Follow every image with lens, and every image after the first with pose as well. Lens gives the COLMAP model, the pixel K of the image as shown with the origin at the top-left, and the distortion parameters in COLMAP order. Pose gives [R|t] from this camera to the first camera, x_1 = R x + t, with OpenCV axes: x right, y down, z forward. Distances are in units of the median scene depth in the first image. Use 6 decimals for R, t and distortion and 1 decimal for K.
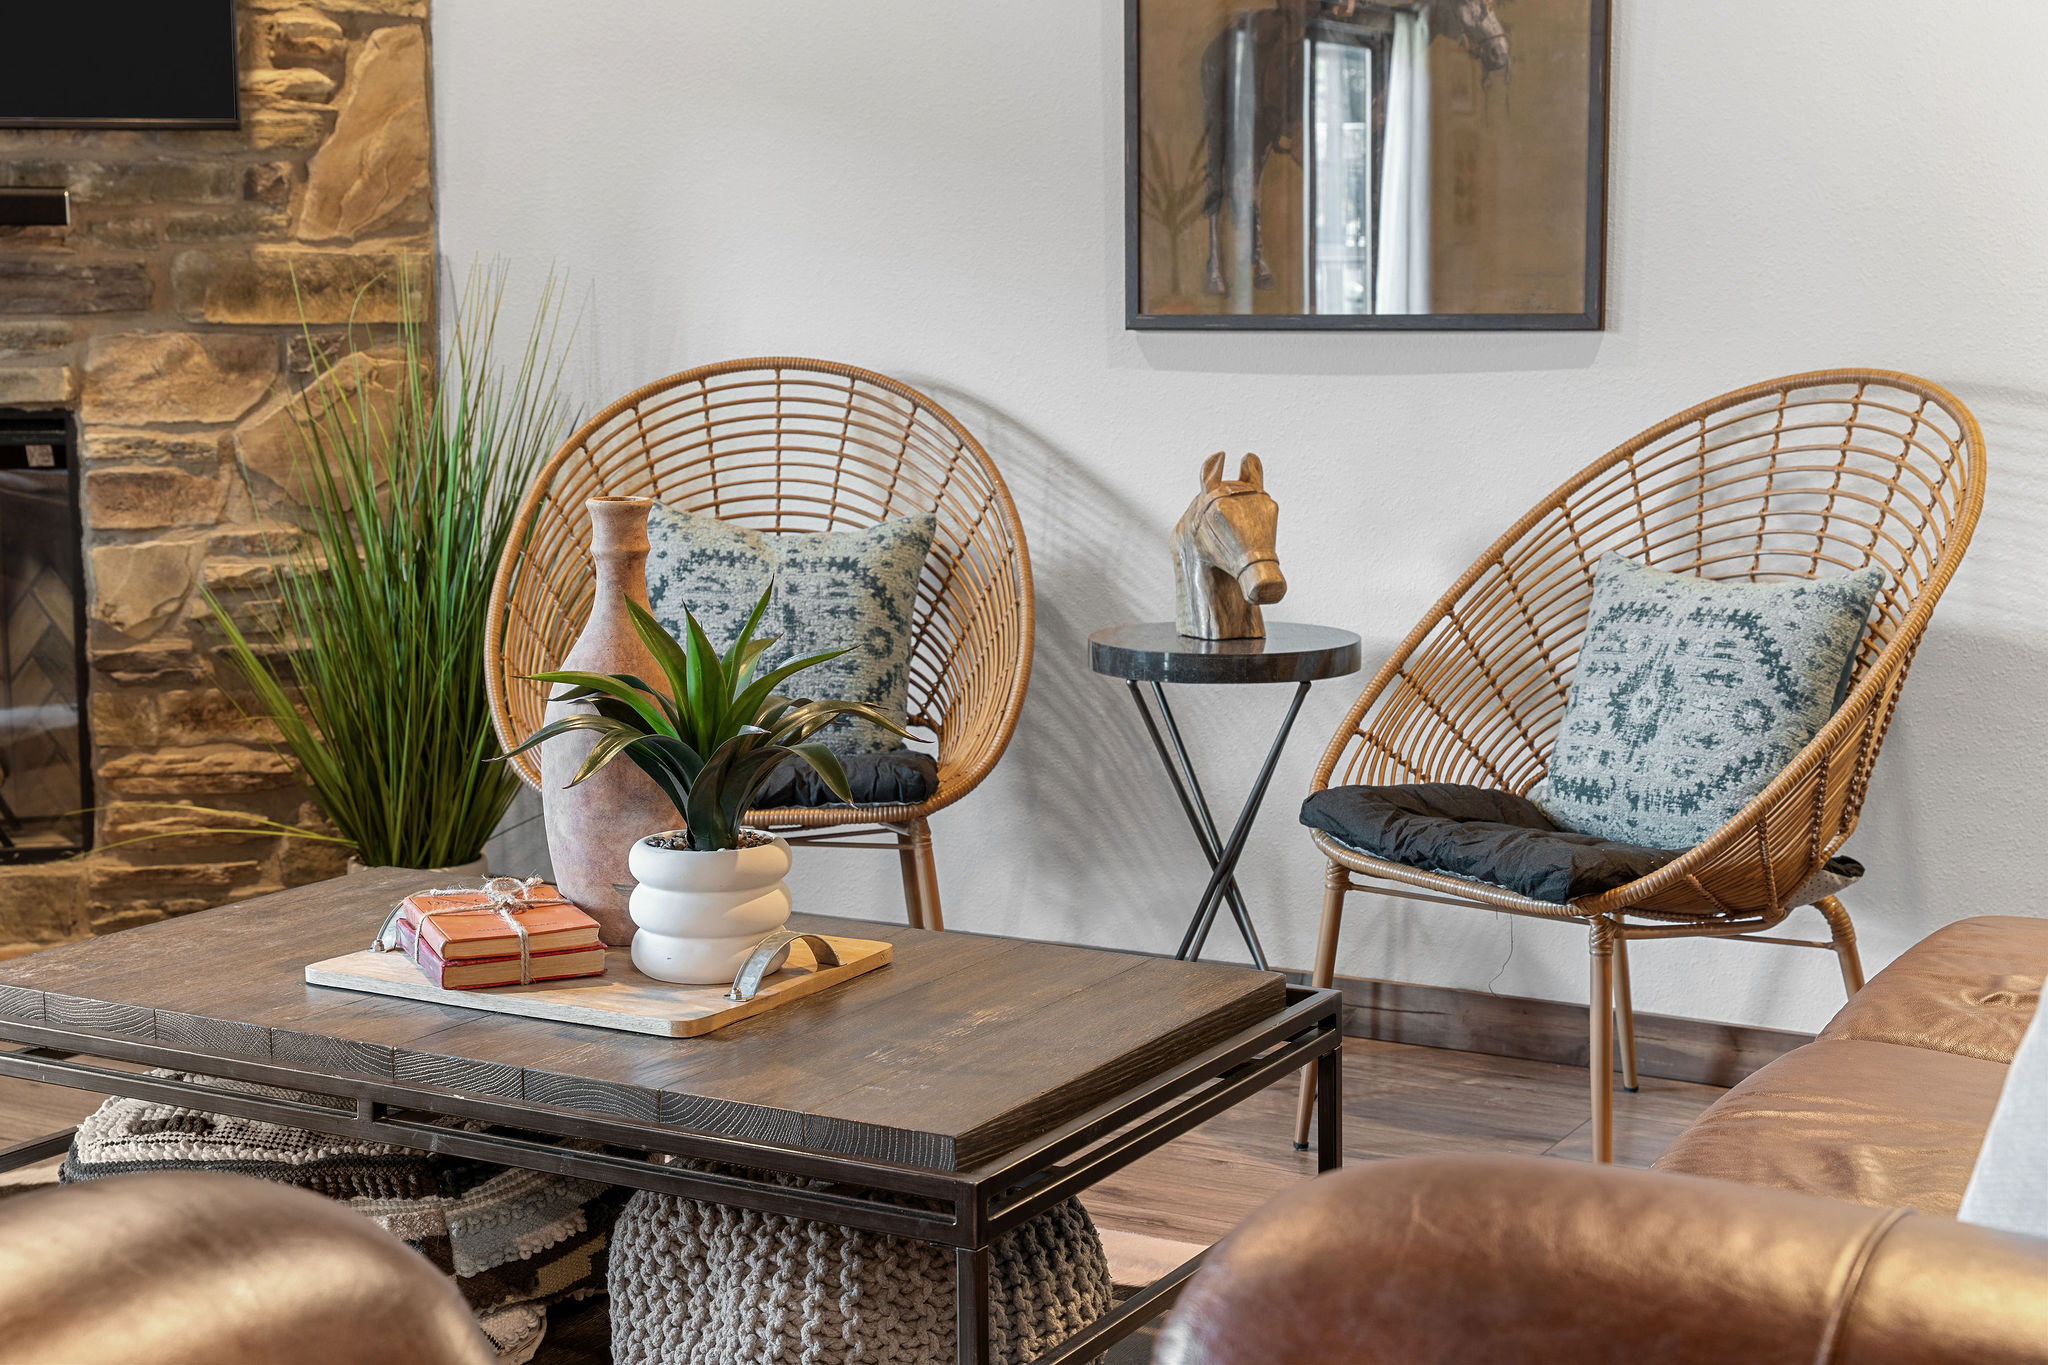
lens RADIAL K [[2963.5, 0, 1016.0], [0, 2963.5, 686.7], [0, 0, 1]] dist [0.043777, 0.000000]
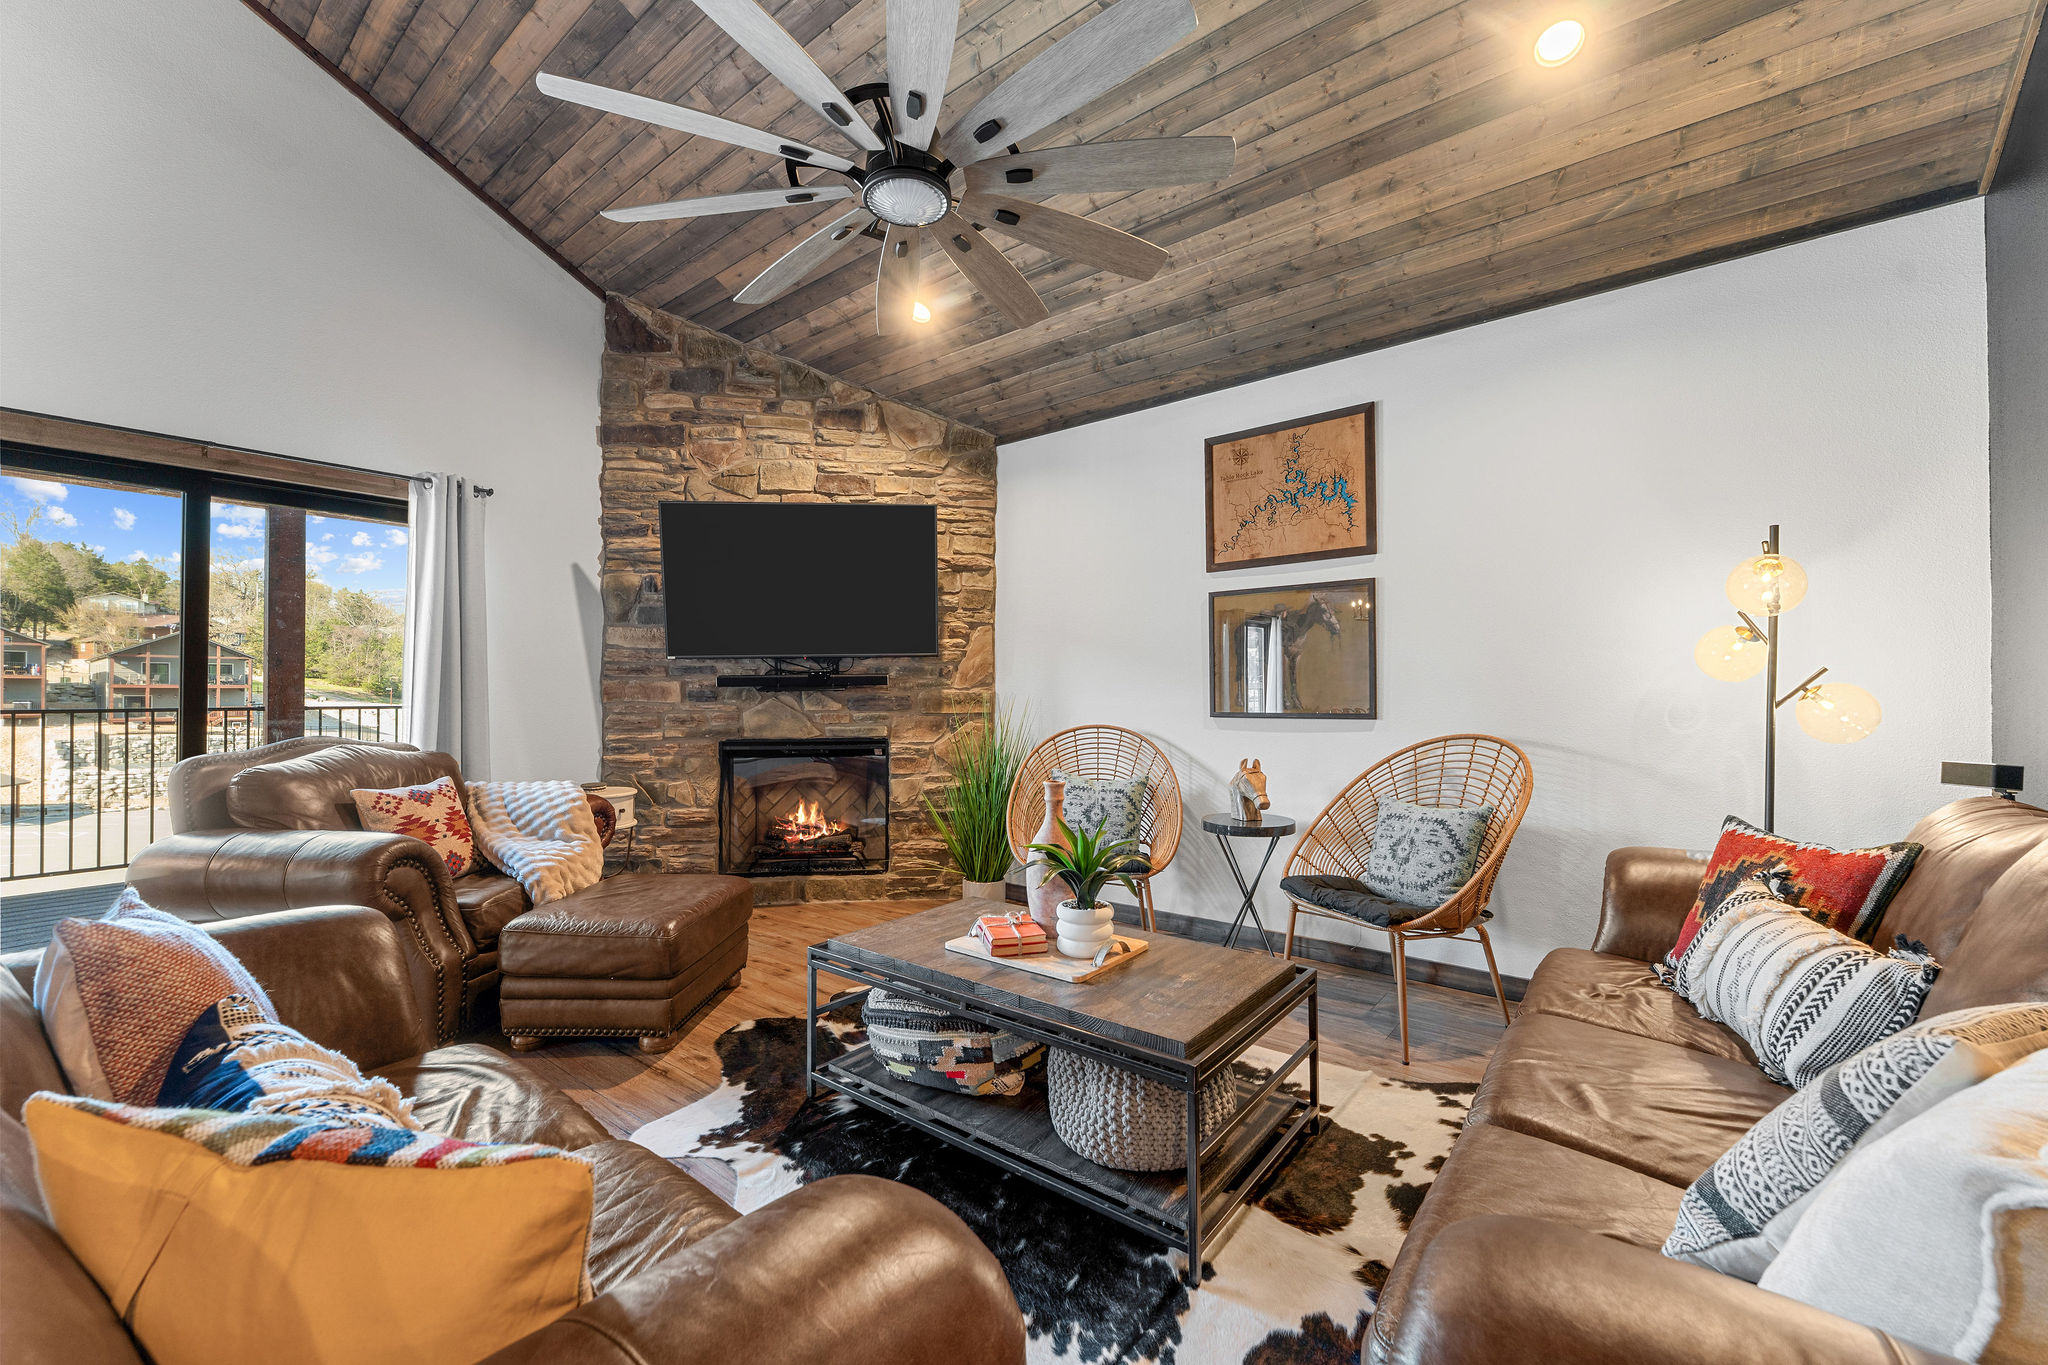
lens RADIAL K [[815.2, 0, 1018.6], [0, 815.2, 689.0], [0, 0, 1]] dist [0.002932, -0.000814]
pose [[0.987321, -0.001727, -0.158724, -0.028647], [-0.020289, 0.990366, -0.136981, -0.030721], [0.157432, 0.138465, 0.977774, 0.136744]]
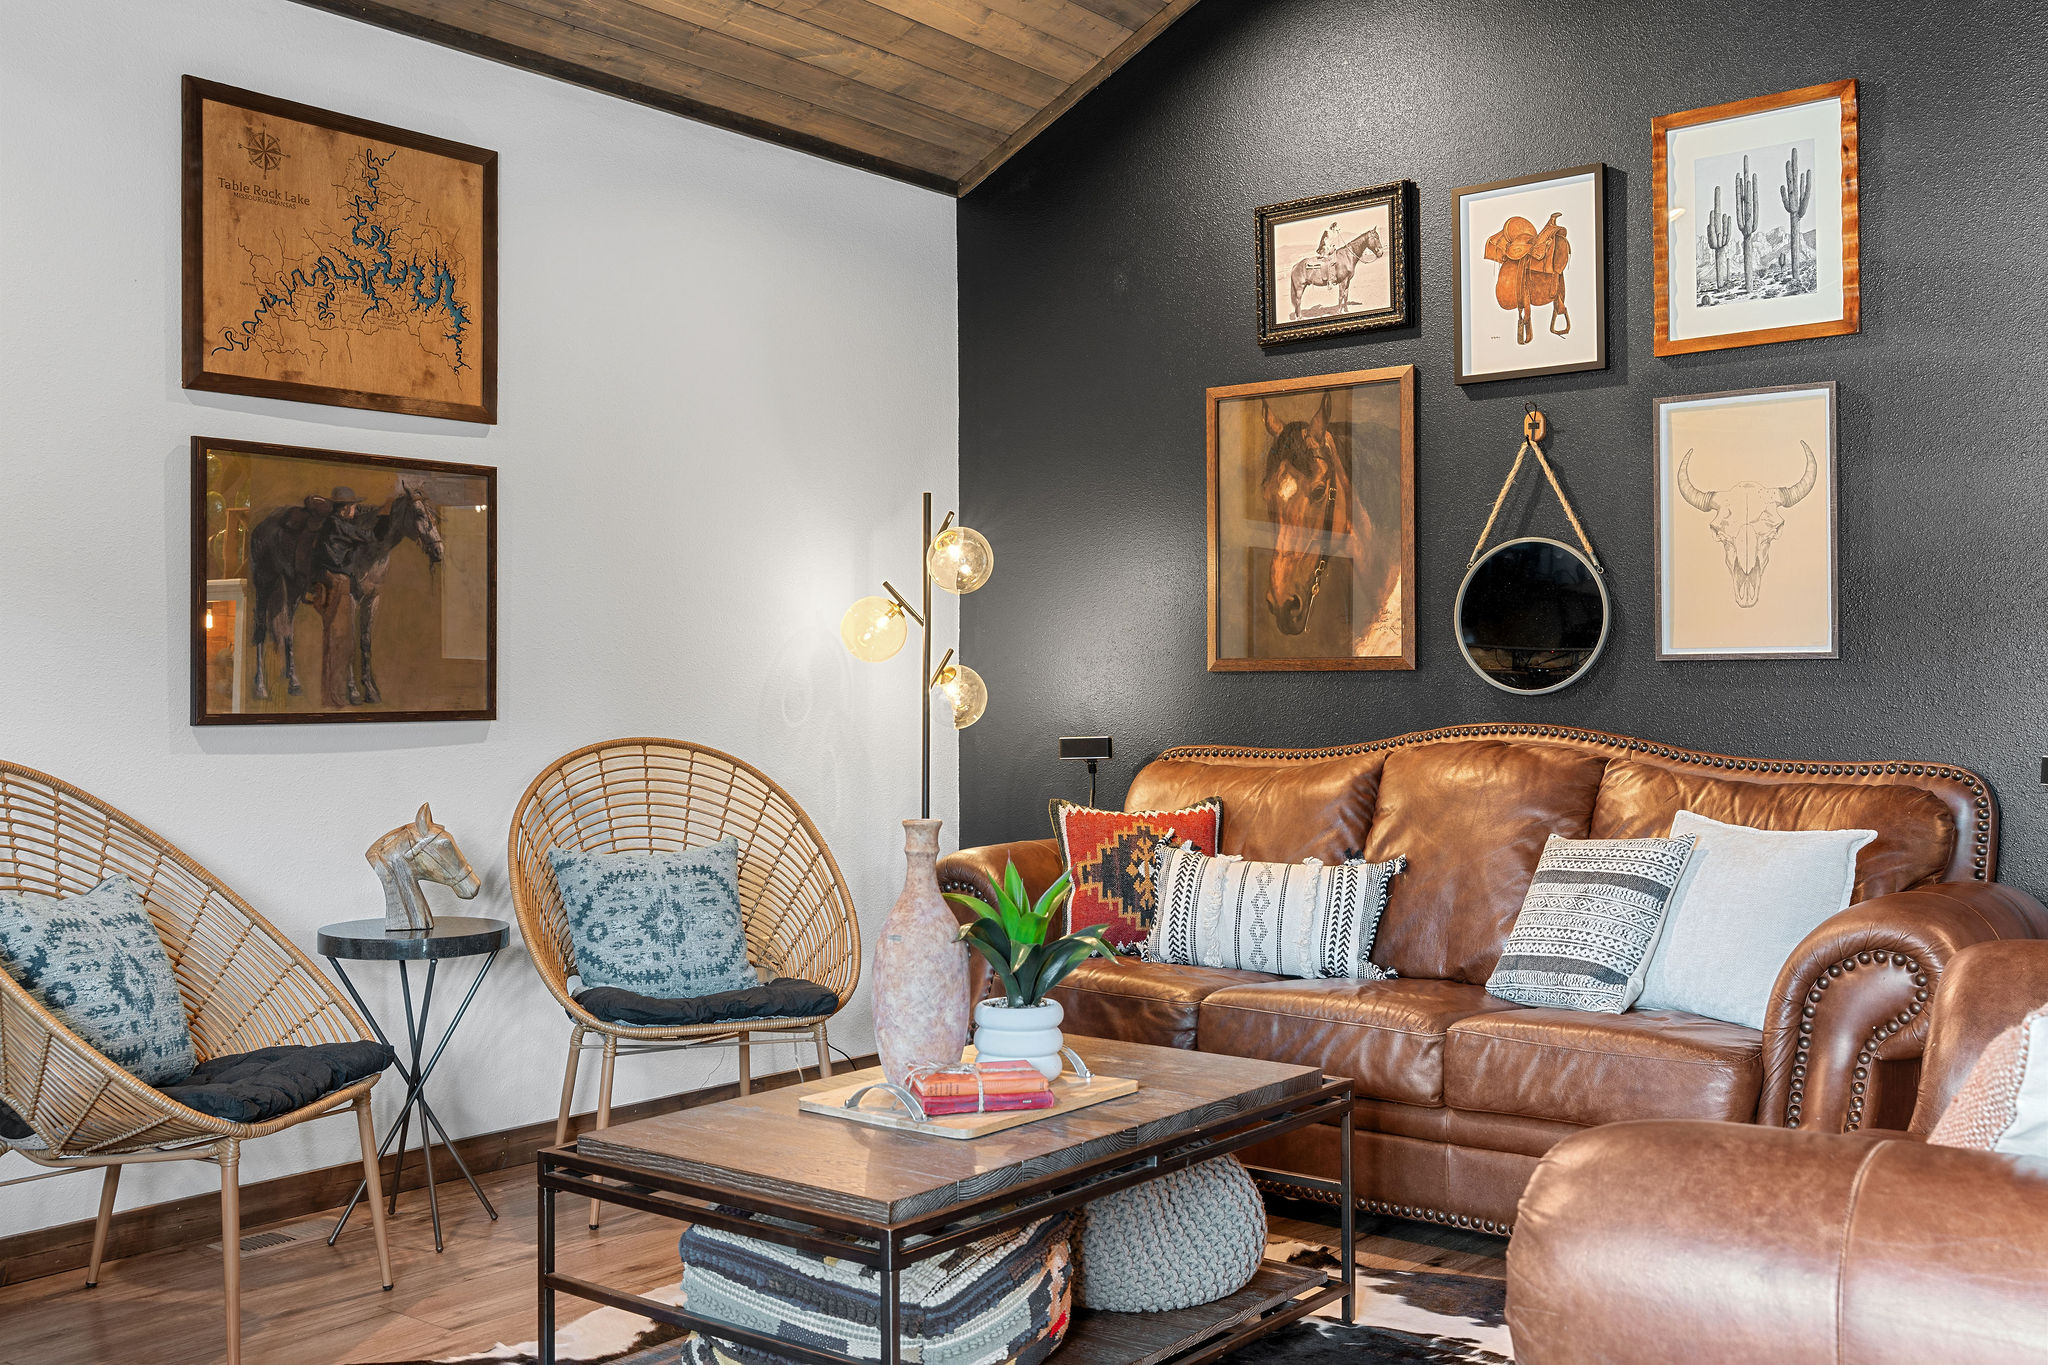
lens RADIAL K [[1983.7, 0, 1007.9], [0, 1983.7, 675.3], [0, 0, 1]] dist [0.013149, 0.000000]
pose [[0.154787, 0.008788, 0.987909, -0.881288], [0.133443, 0.990611, -0.029720, -0.074113], [-0.978894, 0.136429, 0.152161, 0.551293]]
